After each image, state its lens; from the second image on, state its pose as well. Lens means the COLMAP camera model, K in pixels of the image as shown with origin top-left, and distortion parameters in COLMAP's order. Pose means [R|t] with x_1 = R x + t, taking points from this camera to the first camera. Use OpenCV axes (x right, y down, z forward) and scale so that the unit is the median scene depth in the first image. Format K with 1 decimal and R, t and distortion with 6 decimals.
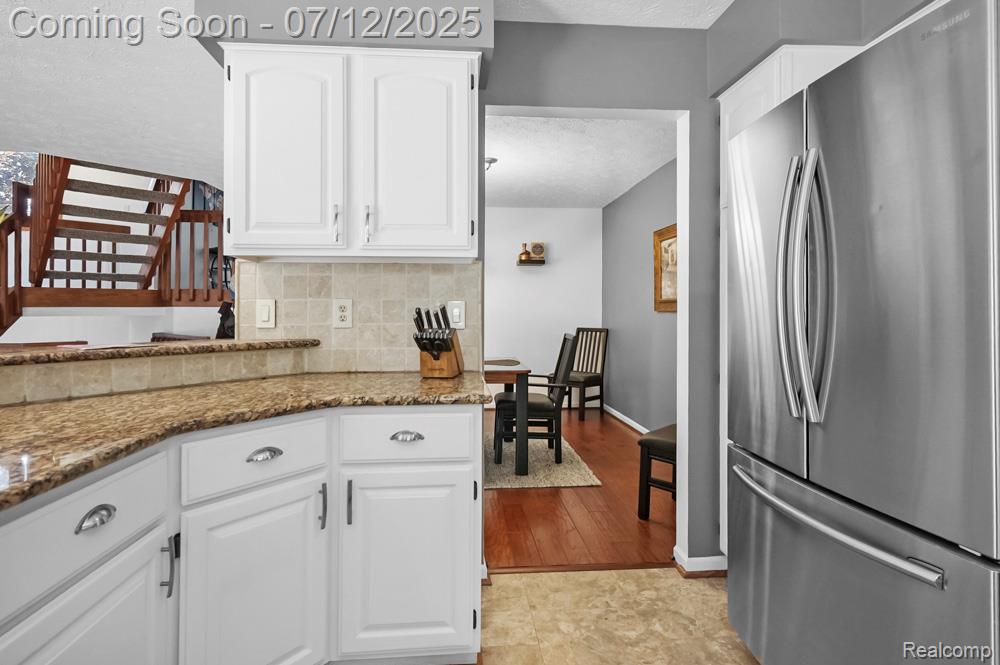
lens RADIAL K [[515.3, 0, 491.5], [0, 515.3, 305.5], [0, 0, 1]] dist [0.003306, 0.000200]
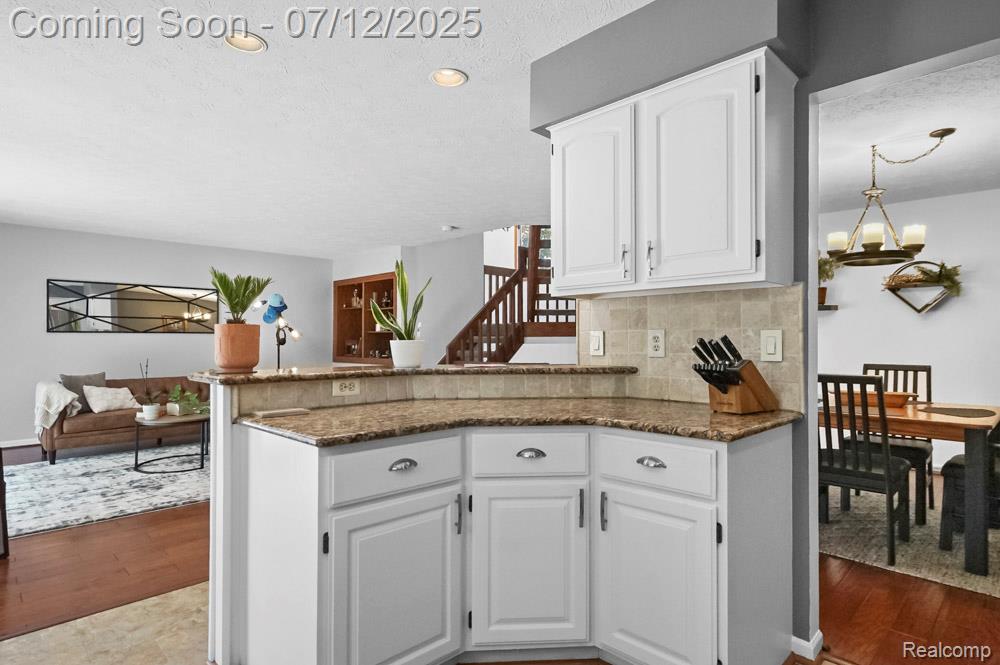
lens RADIAL K [[542.9, 0, 497.6], [0, 542.9, 336.8], [0, 0, 1]] dist [0.004713, 0.000252]
pose [[0.646213, -0.005289, -0.763138, 0.344822], [0.010637, 0.999941, 0.002076, -0.003631], [0.763083, -0.009459, 0.646232, 0.042277]]
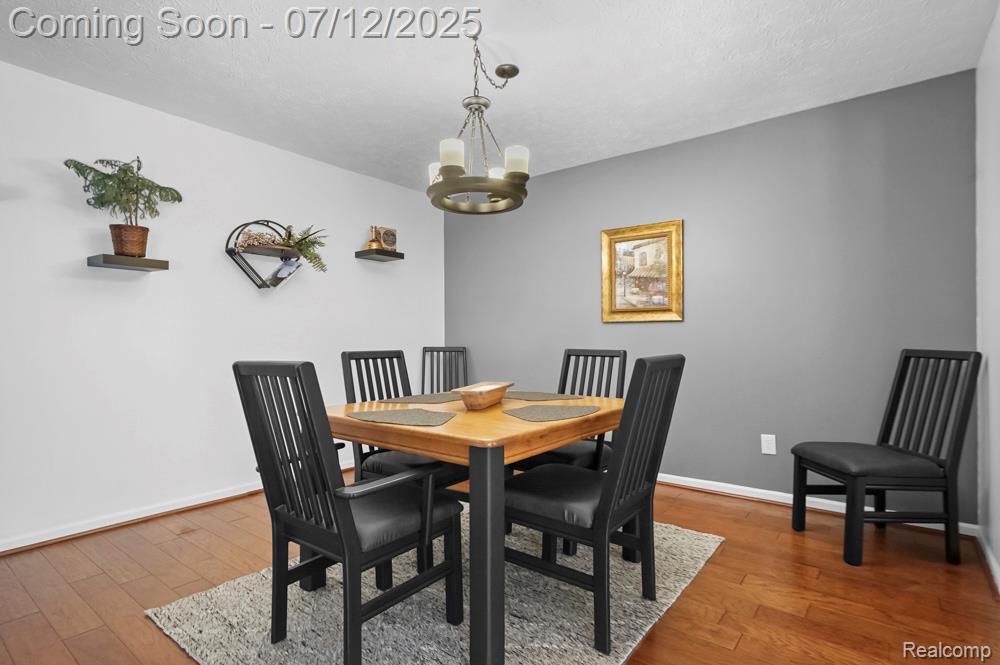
lens RADIAL K [[503.6, 0, 496.8], [0, 503.6, 338.8], [0, 0, 1]] dist [0.005013, 0.001087]
pose [[0.666678, -0.006488, 0.745318, -0.911698], [-0.003280, 0.999927, 0.011638, 0.061516], [-0.745339, -0.010204, 0.666608, 1.176949]]
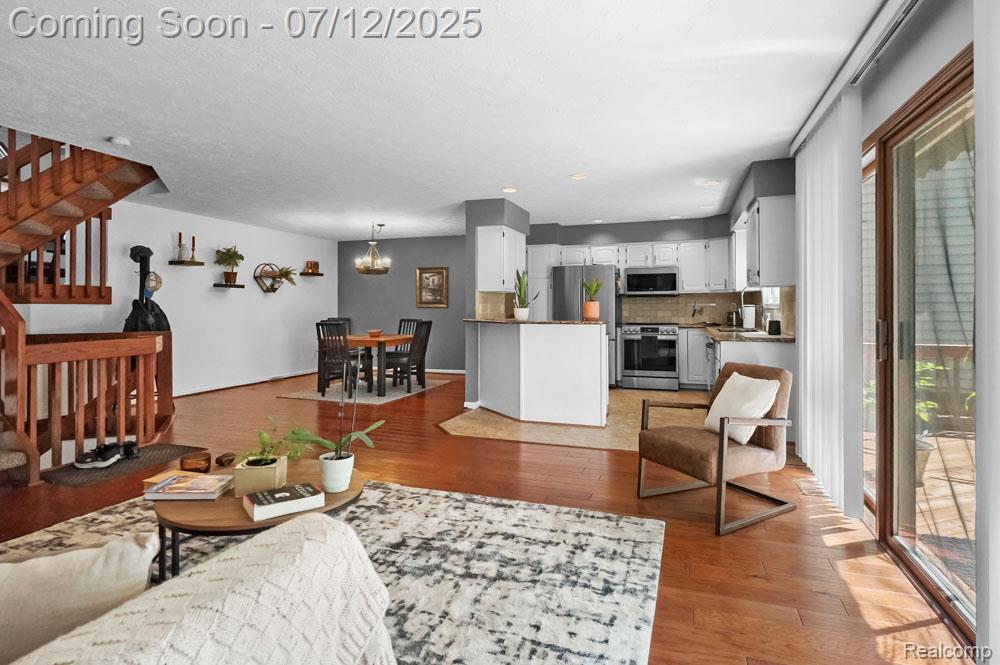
lens RADIAL K [[528.4, 0, 497.4], [0, 528.4, 296.4], [0, 0, 1]] dist [0.000389, 0.000686]
pose [[0.401900, 0.015101, 0.915559, -3.026675], [-0.008725, 0.999882, -0.012662, -0.016760], [-0.915642, -0.002900, 0.401985, -0.253318]]
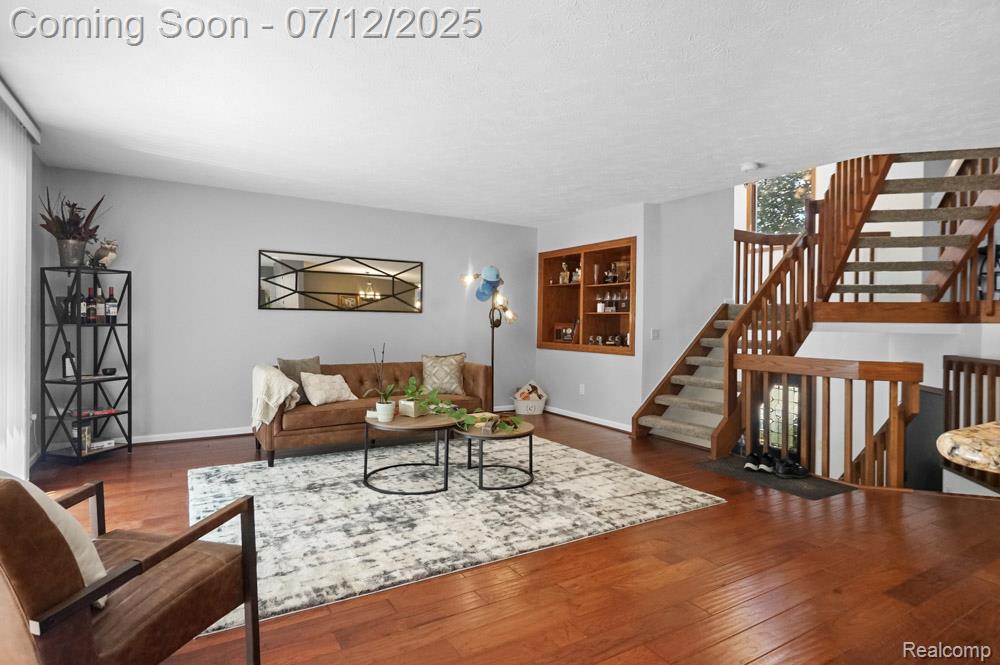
lens RADIAL K [[528.2, 0, 488.5], [0, 528.2, 323.5], [0, 0, 1]] dist [0.003630, 0.000062]
pose [[0.450137, 0.008921, -0.892915, -0.628173], [-0.003342, 0.999960, 0.008306, -0.002567], [0.892953, -0.000755, 0.450148, -0.065479]]
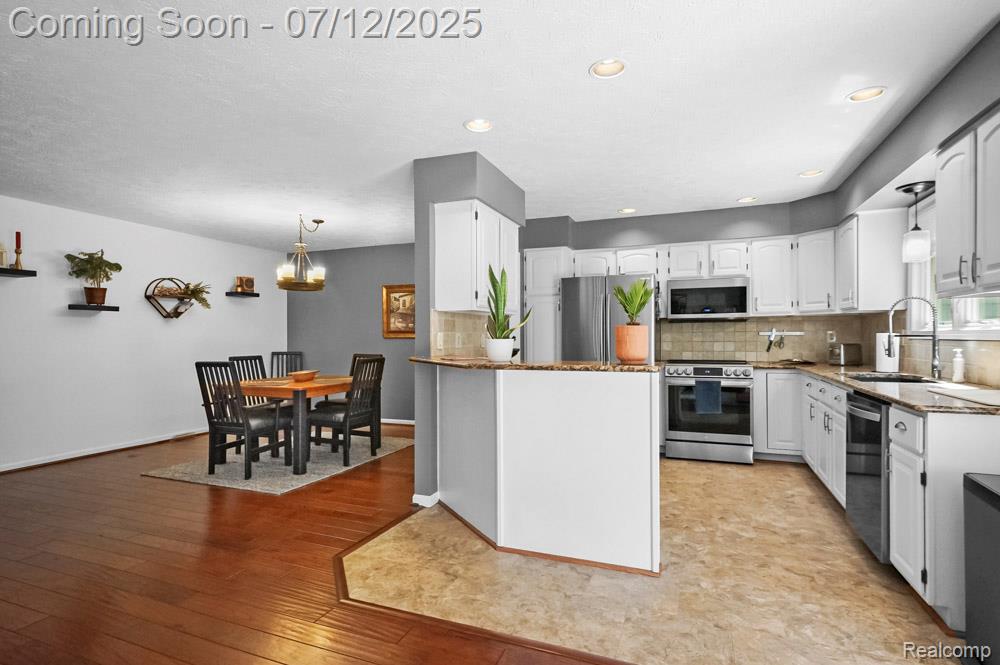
lens RADIAL K [[506.0, 0, 496.9], [0, 506.0, 333.2], [0, 0, 1]] dist [0.005017, -0.000118]
pose [[0.432346, 0.002785, 0.901704, -1.861448], [-0.006353, 0.999980, -0.000043, -0.009865], [-0.901685, -0.005710, 0.432355, 0.093708]]
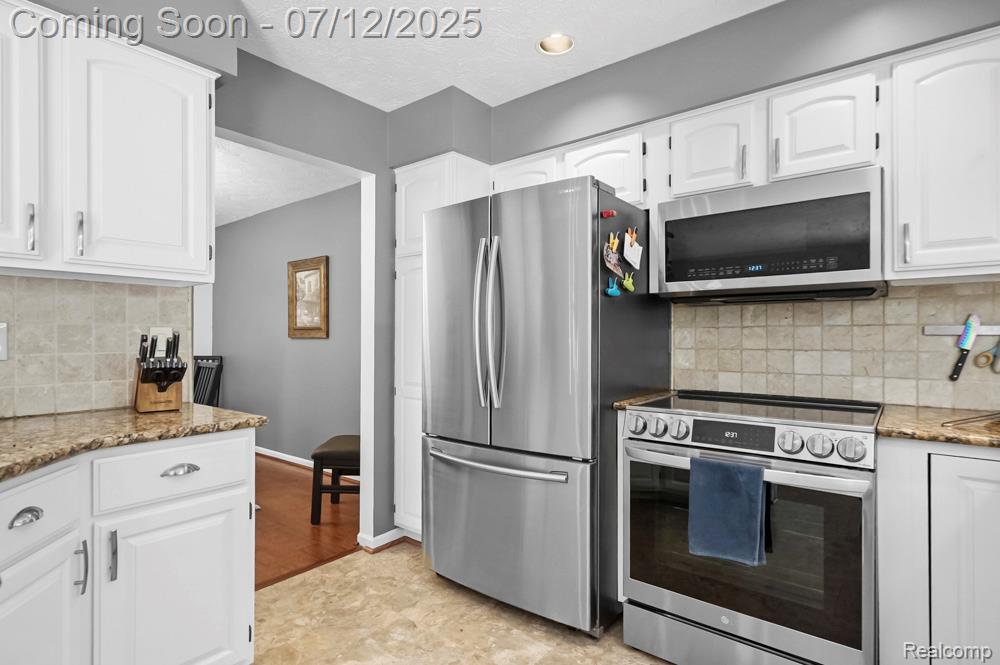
lens RADIAL K [[514.1, 0, 496.7], [0, 514.1, 337.6], [0, 0, 1]] dist [0.002954, -0.000166]
pose [[0.681527, 0.000839, 0.731793, -0.335798], [-0.009249, 0.999929, 0.007467, -0.002743], [-0.731735, -0.011858, 0.681486, -0.053282]]
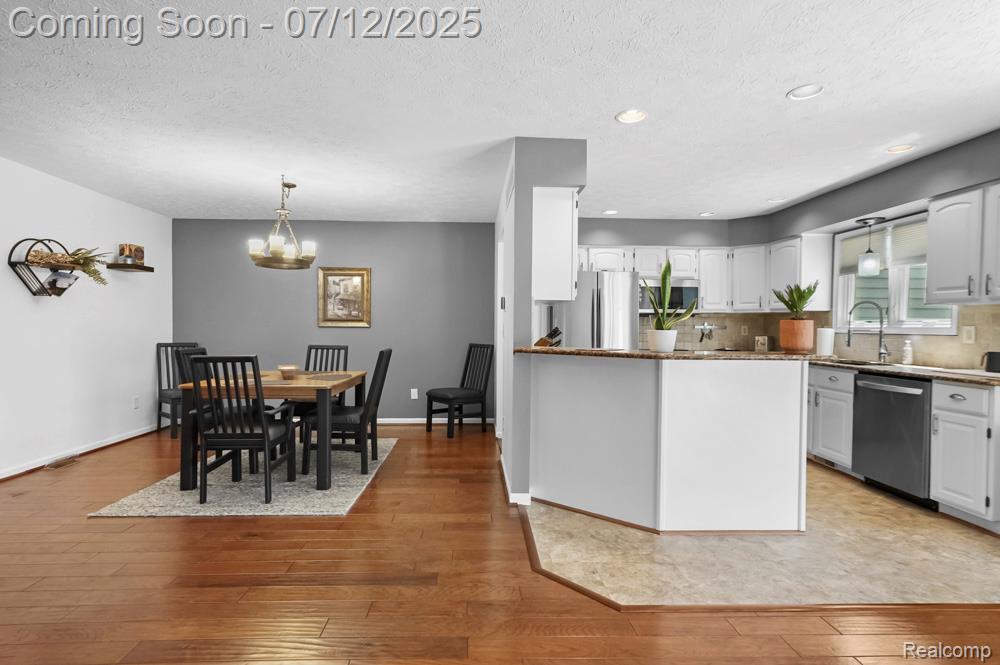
lens RADIAL K [[500.6, 0, 490.7], [0, 500.6, 333.2], [0, 0, 1]] dist [0.004344, 0.000815]
pose [[0.031707, -0.013276, 0.999409, -2.023487], [-0.020254, 0.999698, 0.013922, 0.002054], [-0.999292, -0.020684, 0.031429, 1.062977]]
